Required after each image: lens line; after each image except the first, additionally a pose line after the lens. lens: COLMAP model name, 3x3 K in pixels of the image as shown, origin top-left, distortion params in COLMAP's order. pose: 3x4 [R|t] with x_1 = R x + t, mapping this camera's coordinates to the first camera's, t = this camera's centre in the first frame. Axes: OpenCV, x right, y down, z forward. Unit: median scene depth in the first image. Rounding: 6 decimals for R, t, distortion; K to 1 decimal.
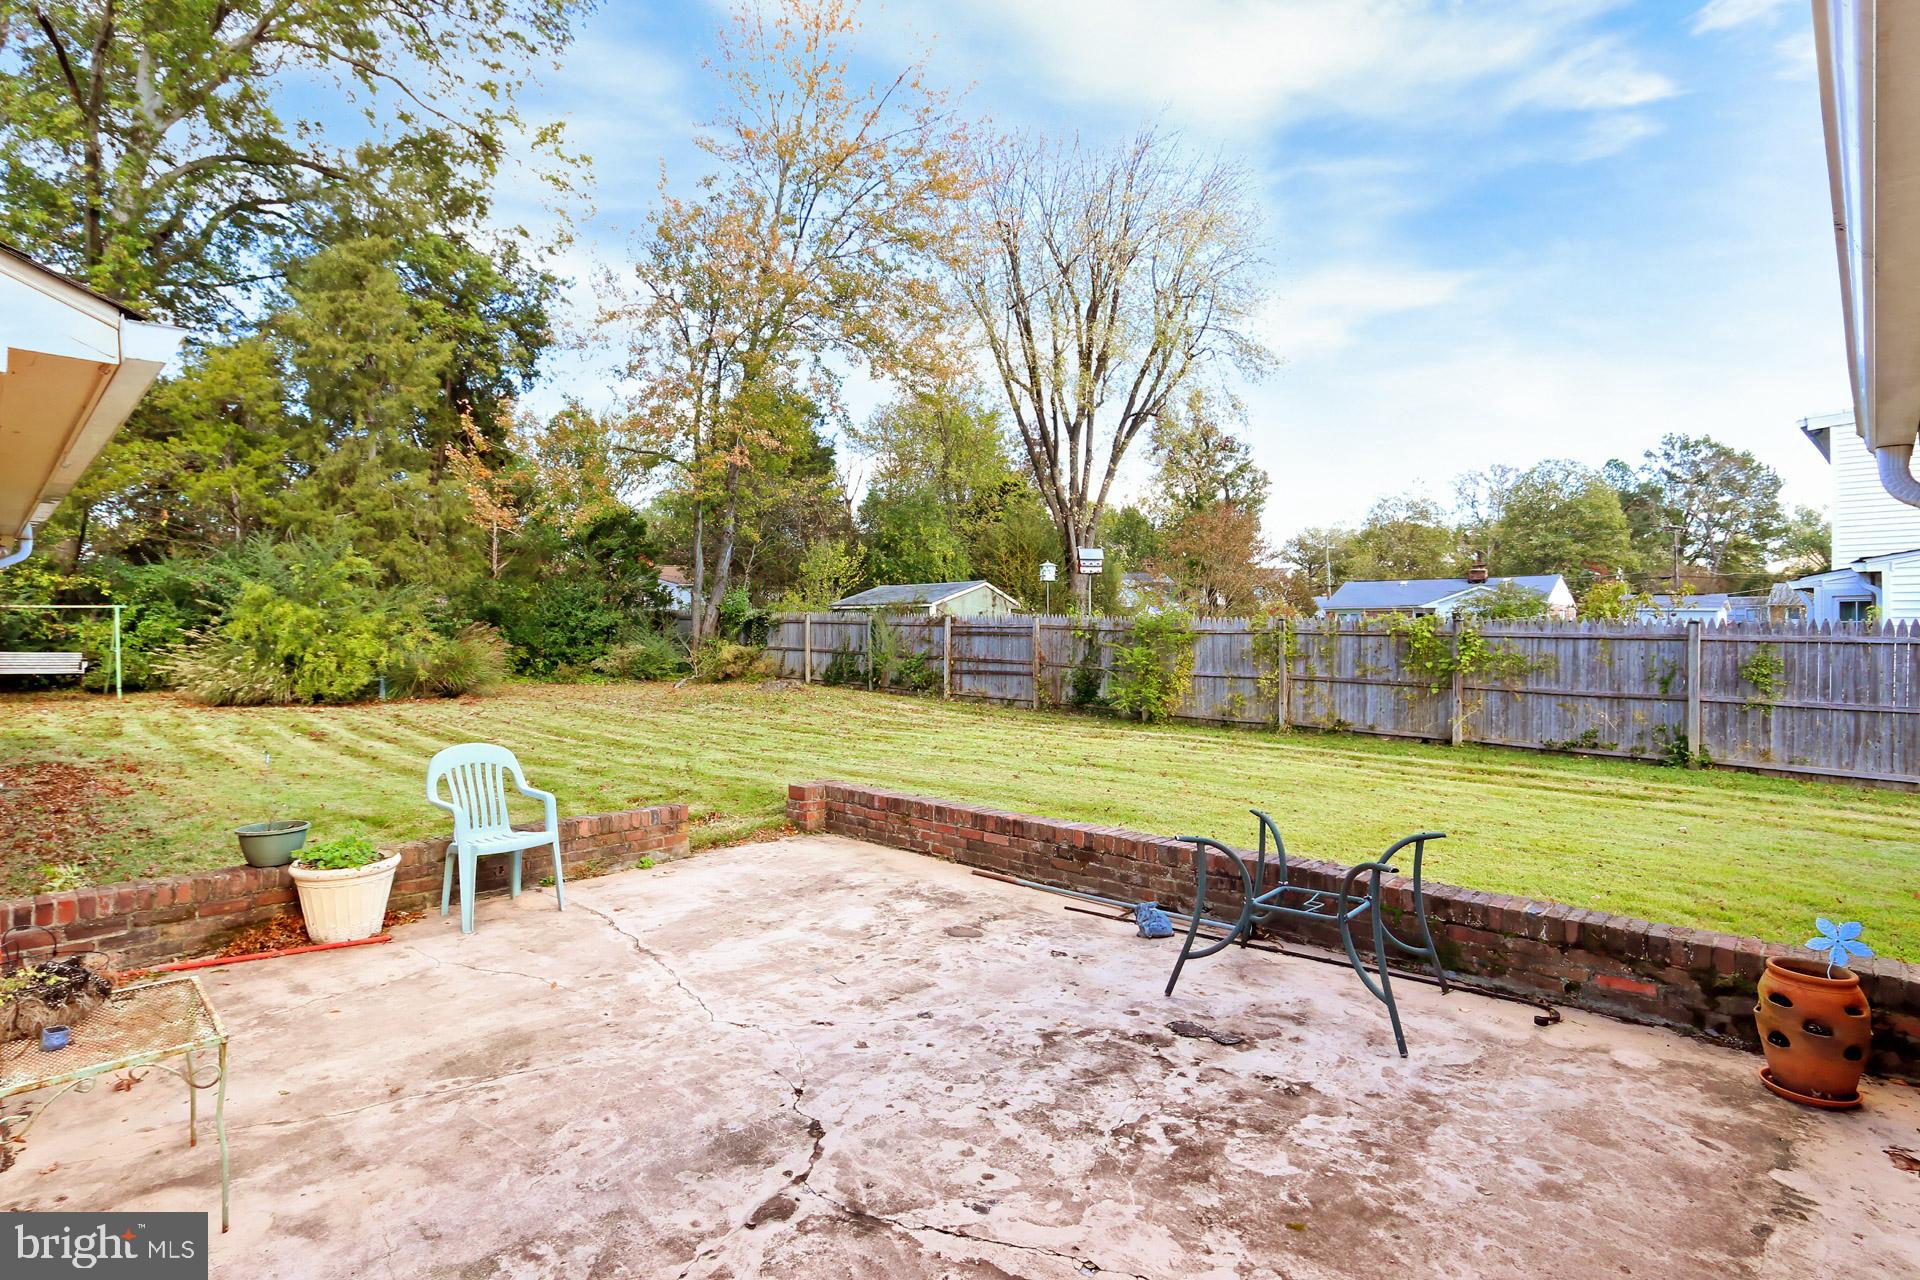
lens RADIAL K [[914.4, 0, 931.0], [0, 914.4, 643.6], [0, 0, 1]] dist [-0.007642, 0.001712]
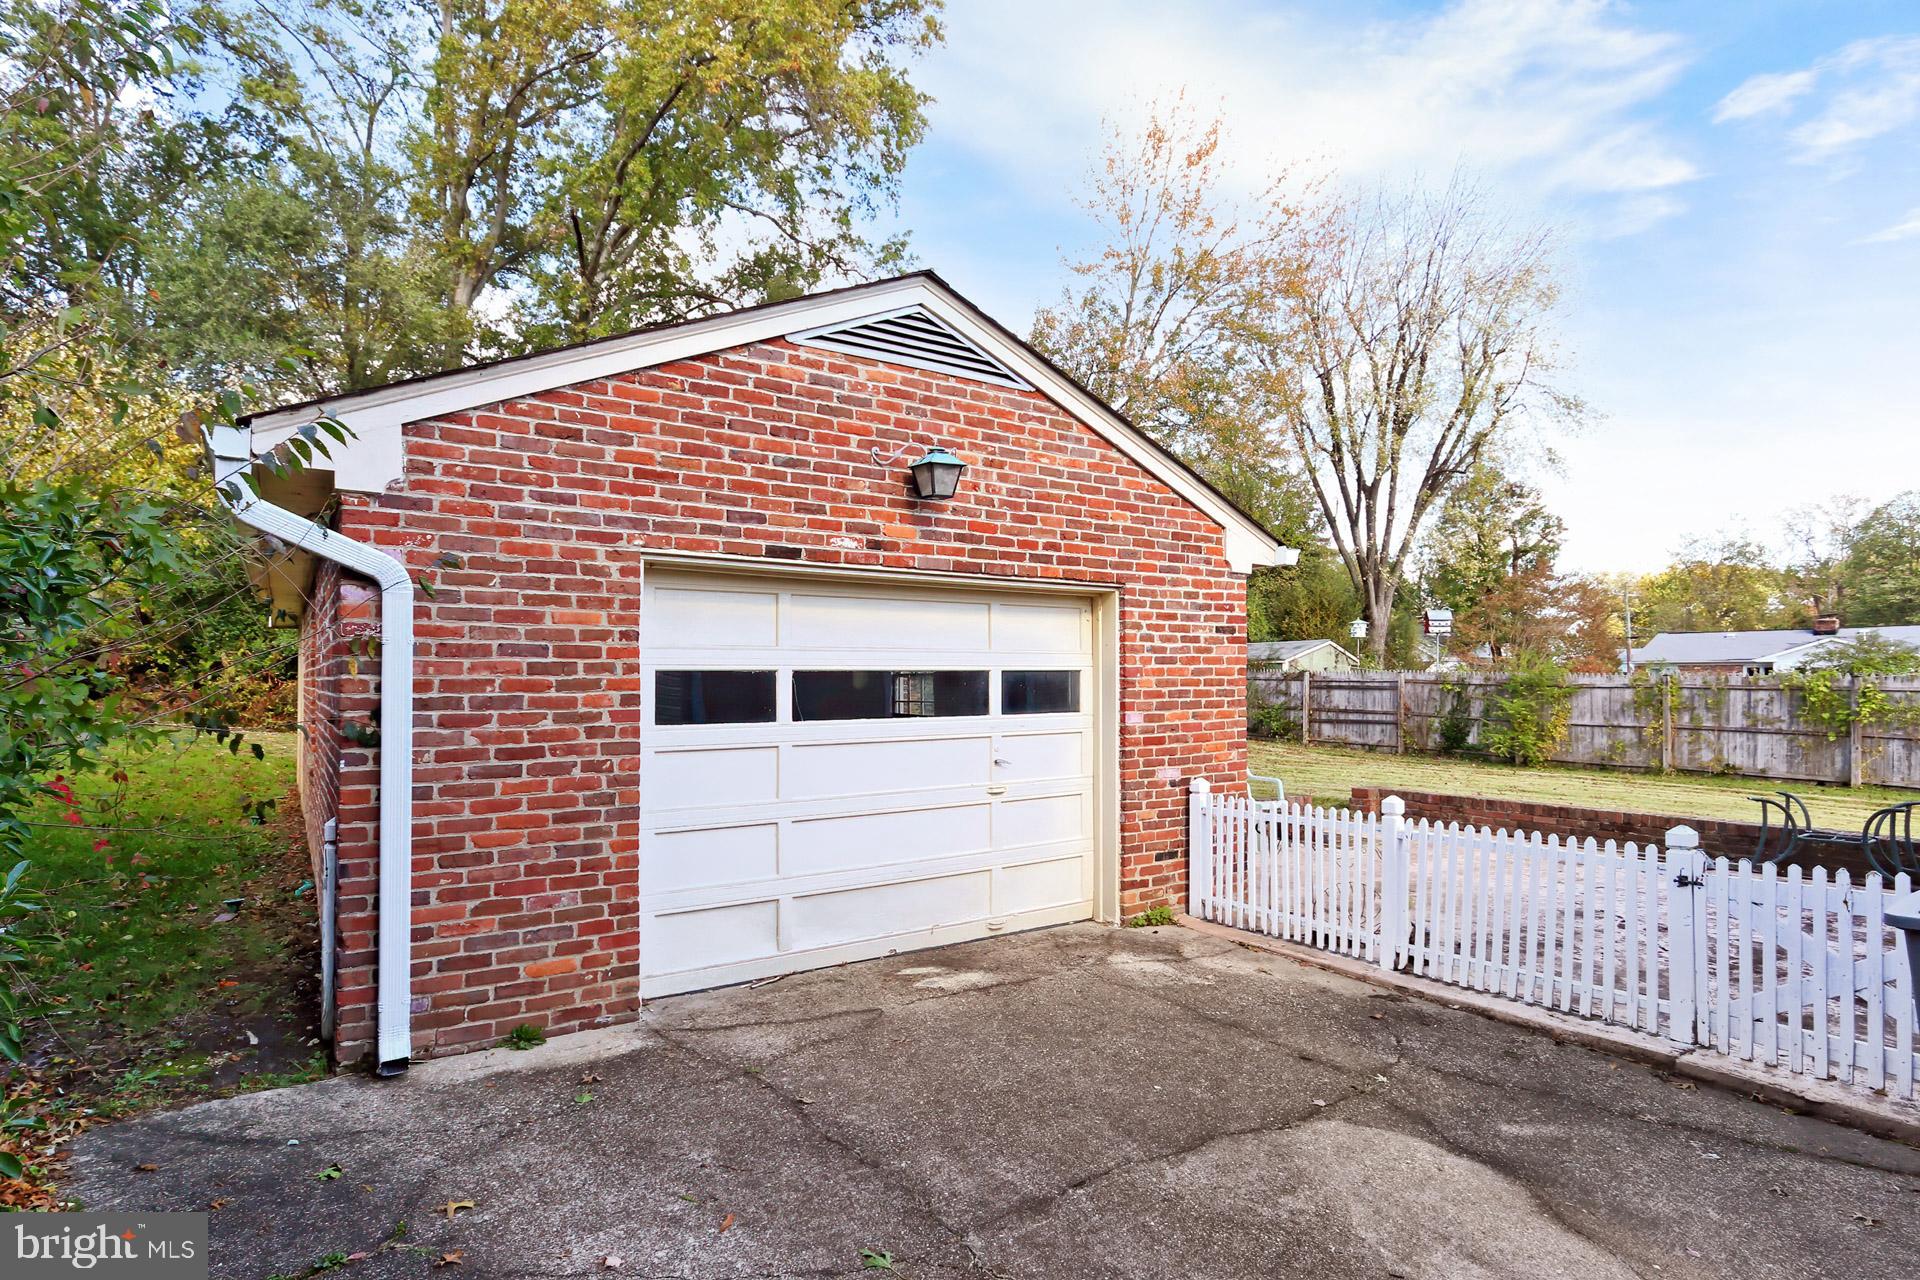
lens RADIAL K [[914.4, 0, 967.0], [0, 914.4, 695.2], [0, 0, 1]] dist [-0.007642, 0.001712]
pose [[0.978517, 0.006170, -0.206074, -0.166164], [-0.006679, 0.999976, -0.001773, 0.004375], [0.206058, 0.003111, 0.978535, -0.203098]]
